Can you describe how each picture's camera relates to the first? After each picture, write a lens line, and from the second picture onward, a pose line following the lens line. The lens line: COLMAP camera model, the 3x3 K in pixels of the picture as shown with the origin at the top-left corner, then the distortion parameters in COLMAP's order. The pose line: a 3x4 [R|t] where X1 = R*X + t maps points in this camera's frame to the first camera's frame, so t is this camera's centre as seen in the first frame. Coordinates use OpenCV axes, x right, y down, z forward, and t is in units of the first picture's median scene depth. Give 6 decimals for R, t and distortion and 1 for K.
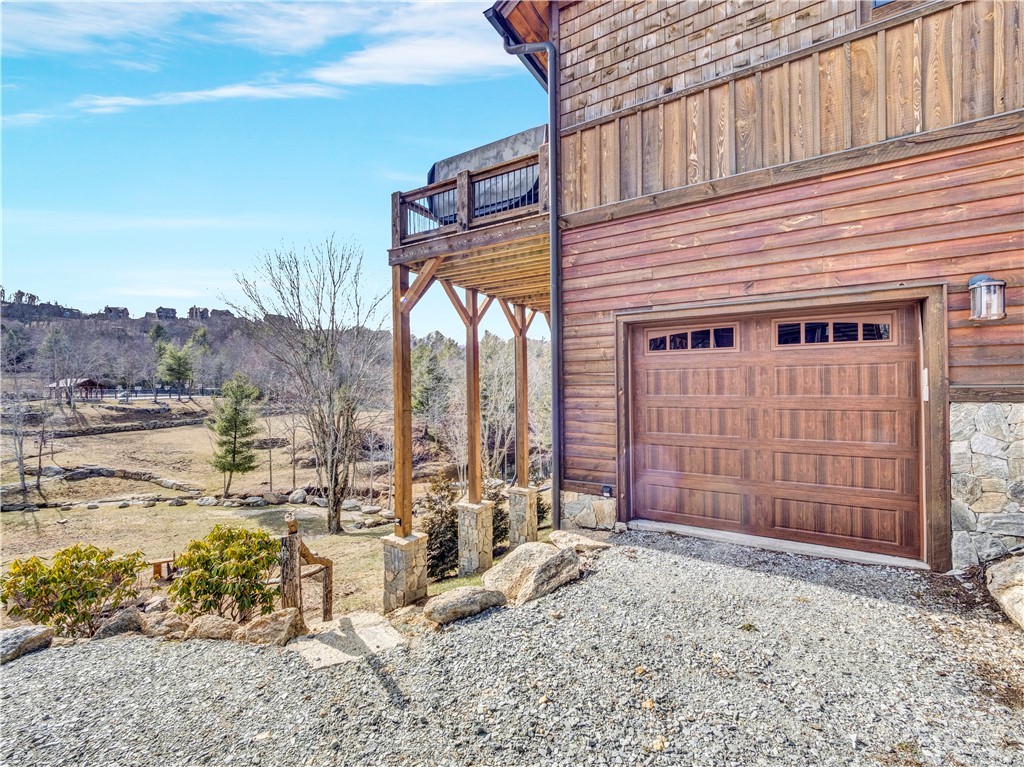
lens RADIAL K [[426.7, 0, 510.5], [0, 426.7, 384.6], [0, 0, 1]] dist [-0.008115, 0.000112]
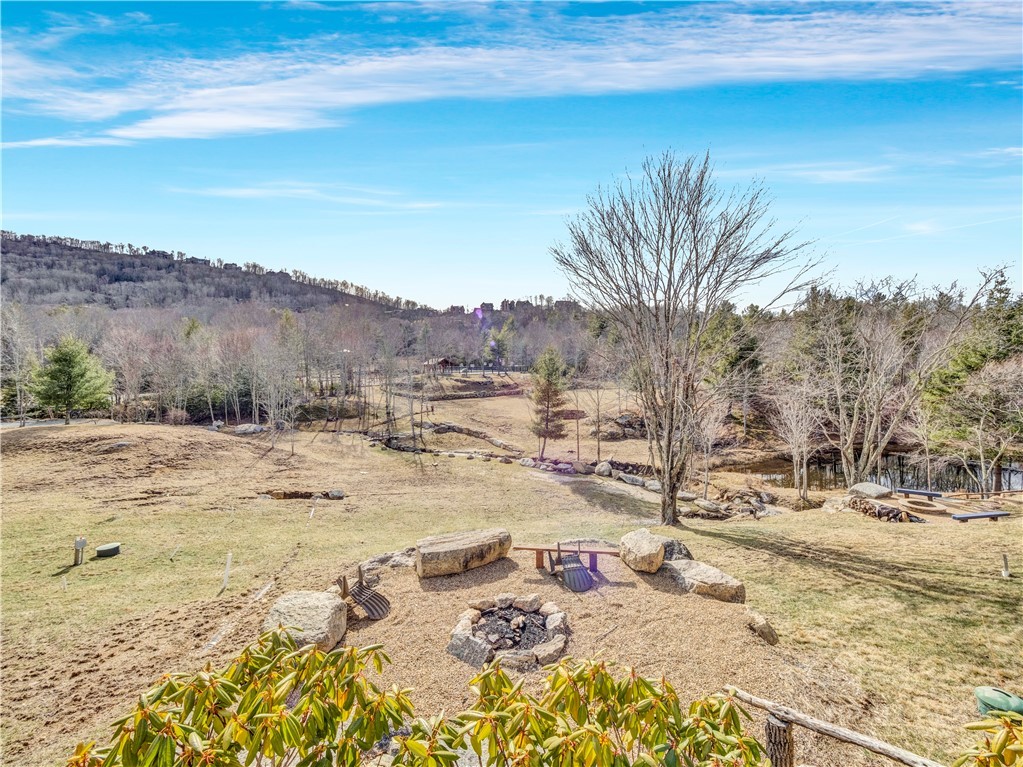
lens RADIAL K [[426.3, 0, 510.1], [0, 426.3, 384.6], [0, 0, 1]] dist [-0.008115, 0.000112]
pose [[0.809290, 0.021806, -0.587004, -0.470246], [0.008004, 0.998809, 0.048138, 0.078479], [0.587354, -0.043656, 0.808152, 0.374245]]
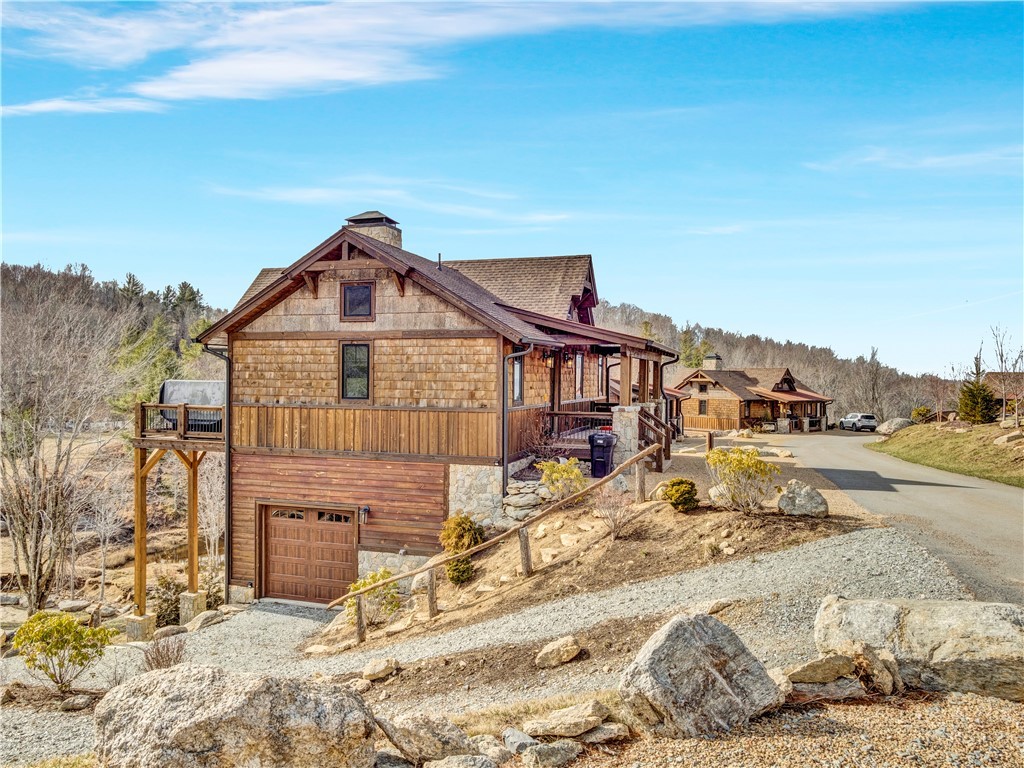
lens RADIAL K [[730.4, 0, 507.9], [0, 730.4, 384.2], [0, 0, 1]] dist [-0.012189, -0.003693]
pose [[0.969176, 0.018268, 0.245693, 0.313133], [-0.020477, 0.999770, 0.006440, -0.436505], [-0.245519, -0.011272, 0.969326, -1.541554]]
